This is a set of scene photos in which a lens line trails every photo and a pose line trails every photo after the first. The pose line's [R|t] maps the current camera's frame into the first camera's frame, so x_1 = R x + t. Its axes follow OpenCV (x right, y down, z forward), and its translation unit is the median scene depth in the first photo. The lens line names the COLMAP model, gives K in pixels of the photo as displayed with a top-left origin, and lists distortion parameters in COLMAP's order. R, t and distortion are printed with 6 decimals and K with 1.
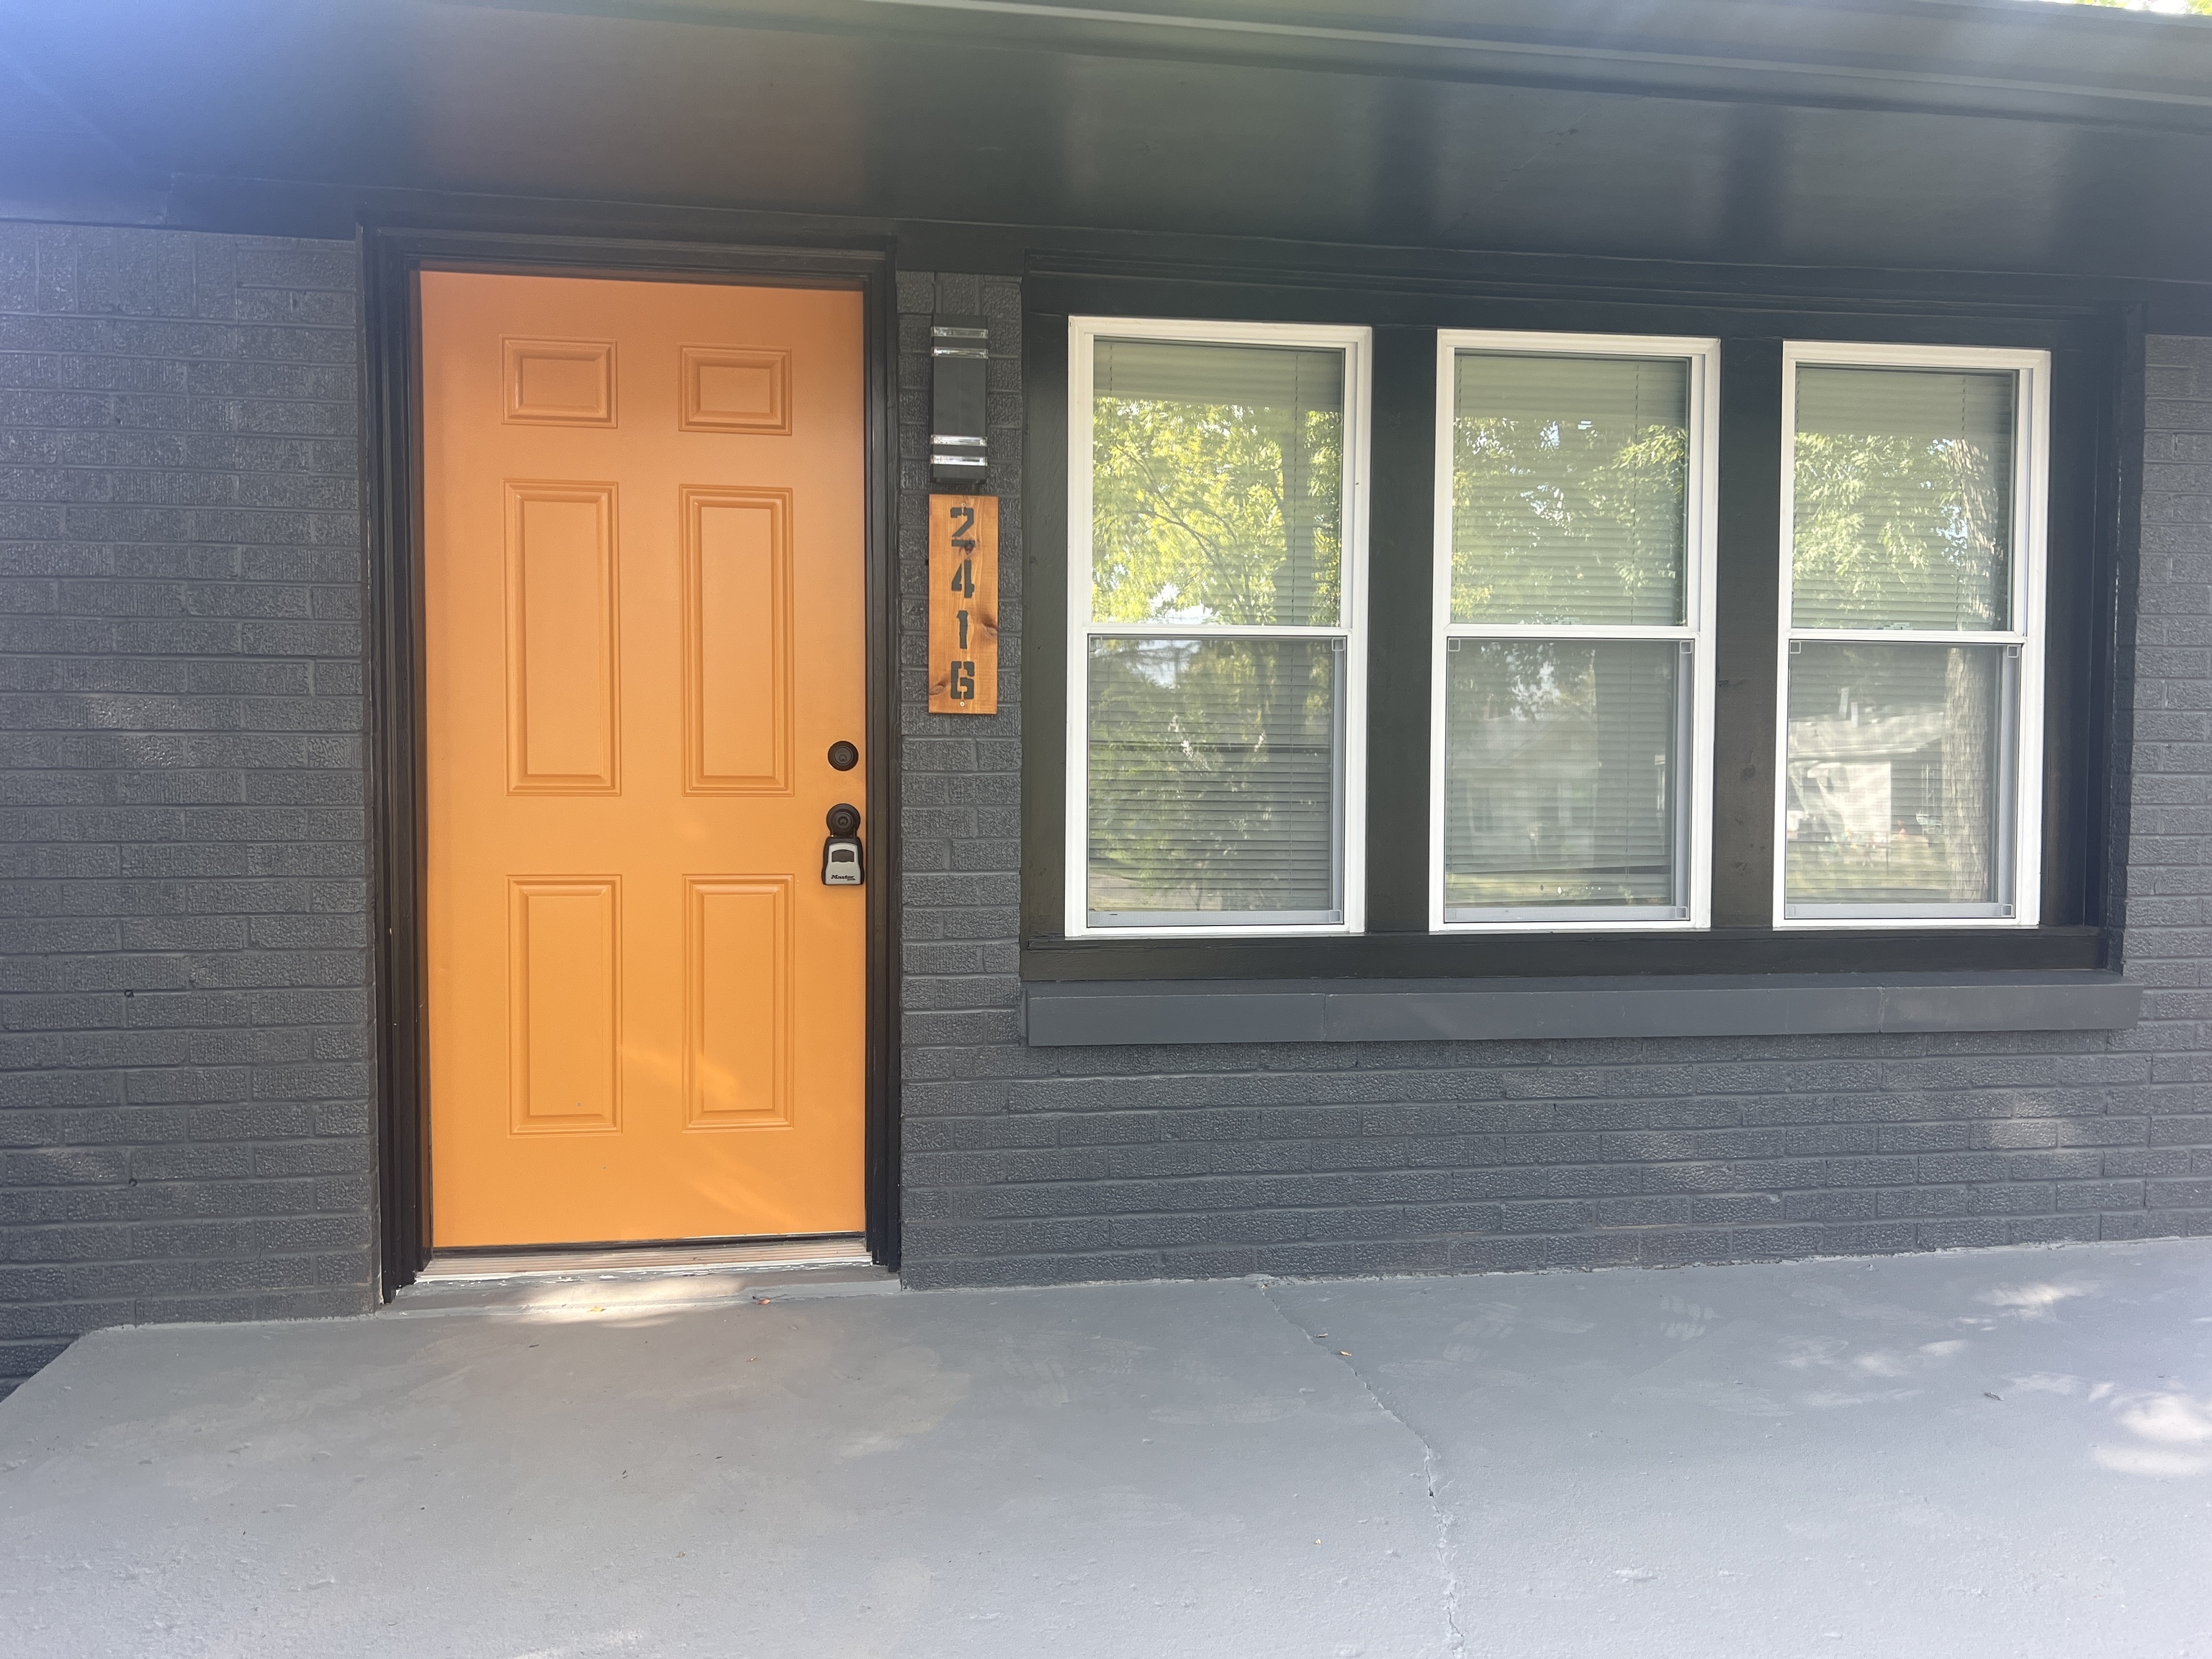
lens RADIAL K [[1648.8, 0, 1110.4], [0, 1648.8, 836.1], [0, 0, 1]] dist [0.061897, -0.076377]
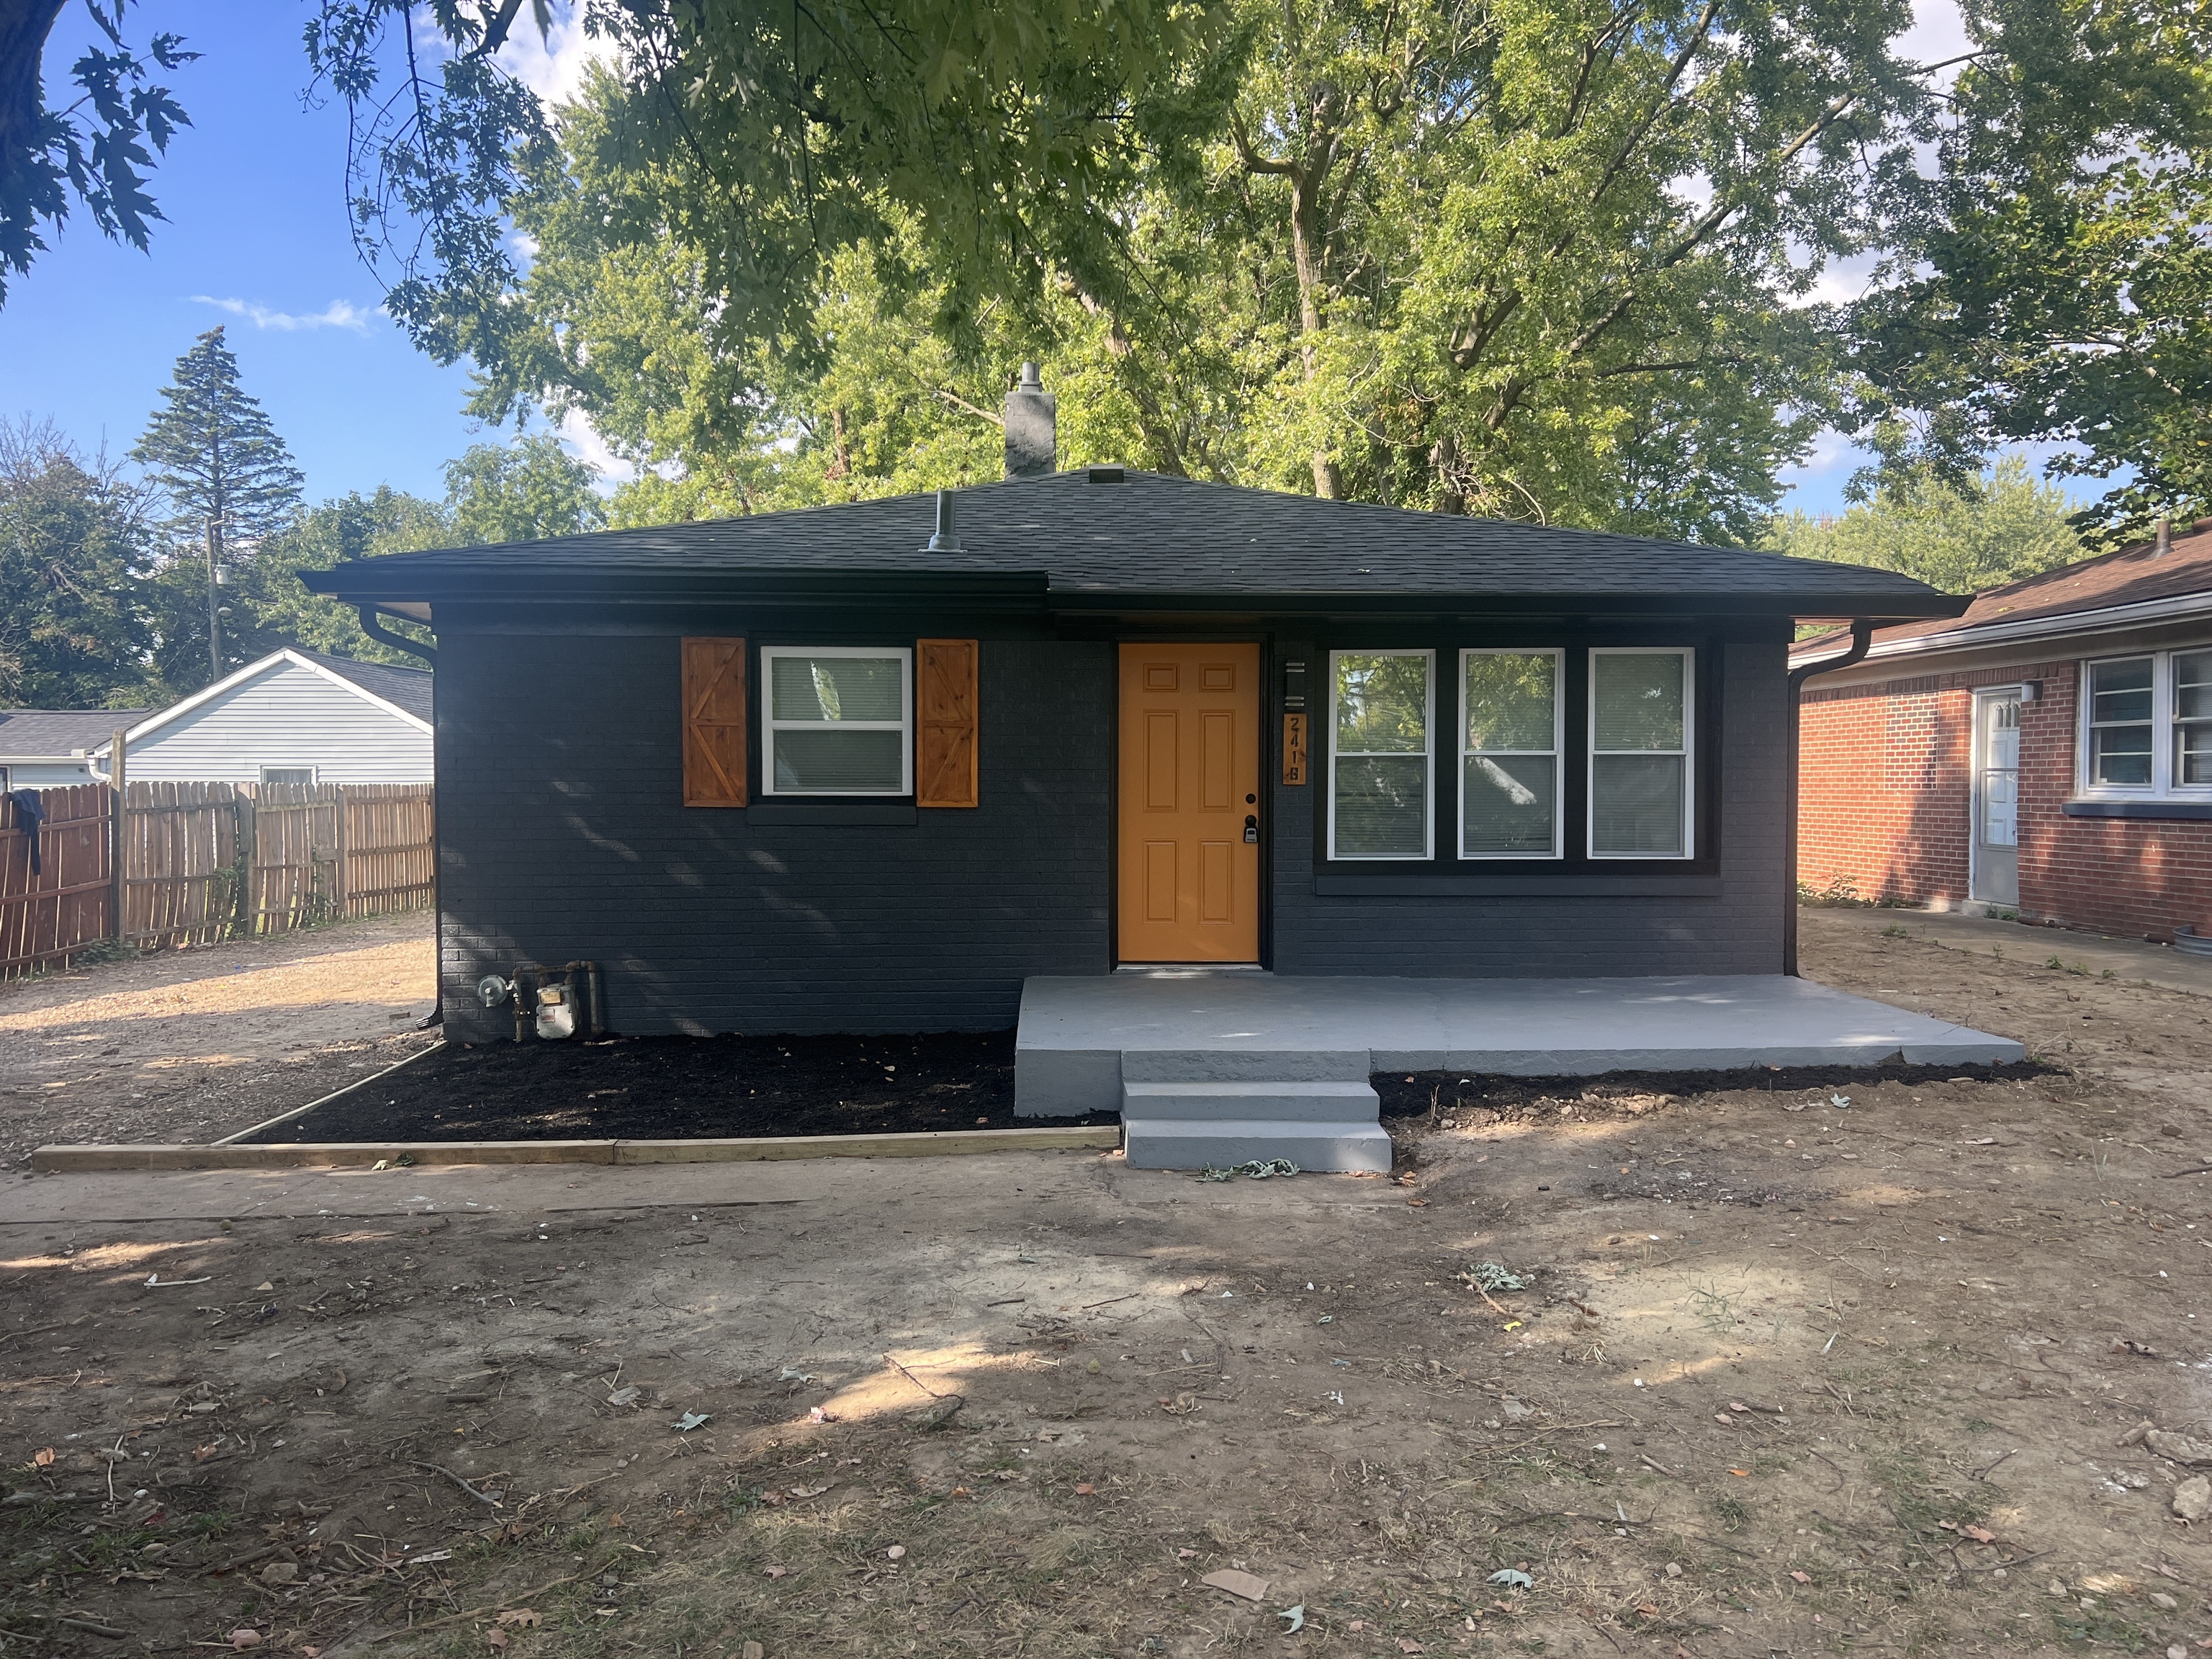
lens RADIAL K [[1648.8, 0, 1108.1], [0, 1648.8, 833.2], [0, 0, 1]] dist [0.061897, -0.076377]
pose [[0.992954, -0.001802, -0.118485, -0.069954], [-0.000722, 0.999774, -0.021256, 0.078858], [0.118496, 0.021192, 0.992728, -2.037039]]
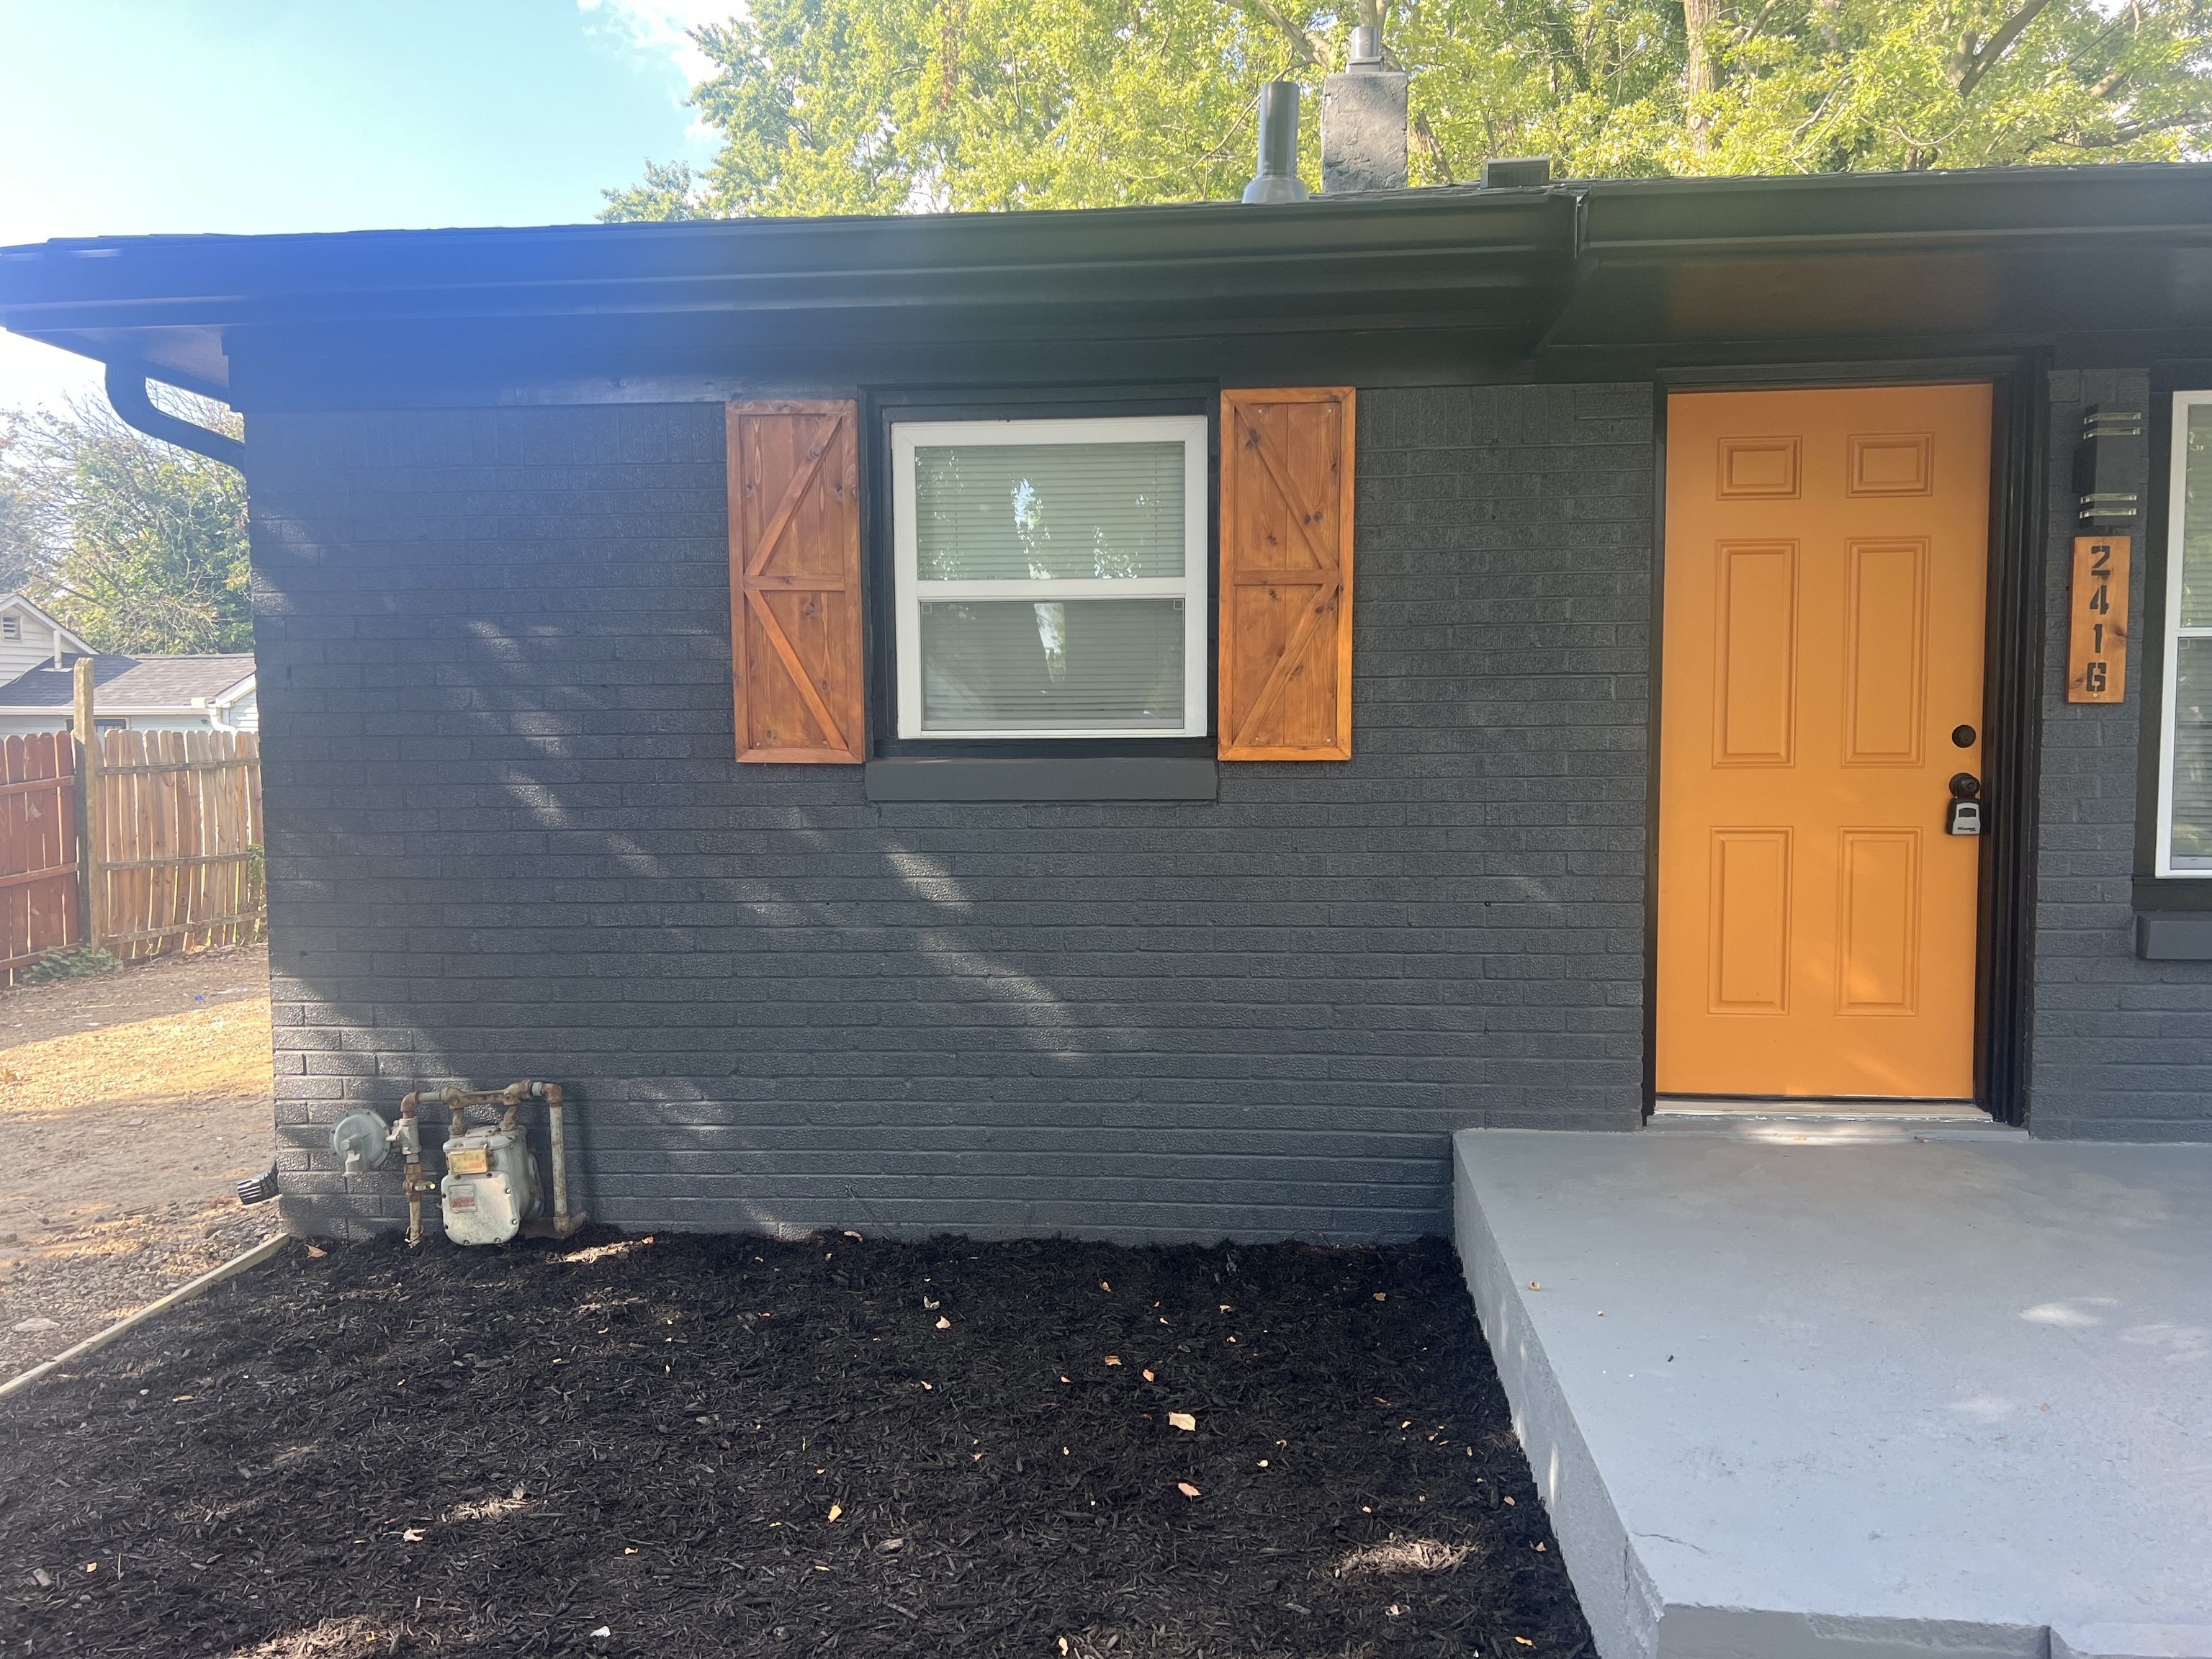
lens RADIAL K [[1648.8, 0, 1111.7], [0, 1648.8, 846.1], [0, 0, 1]] dist [0.061897, -0.076377]
pose [[0.969438, 0.003528, -0.245313, -0.517160], [0.000455, 0.999869, 0.016178, 0.017713], [0.245338, -0.015795, 0.969309, -0.473737]]
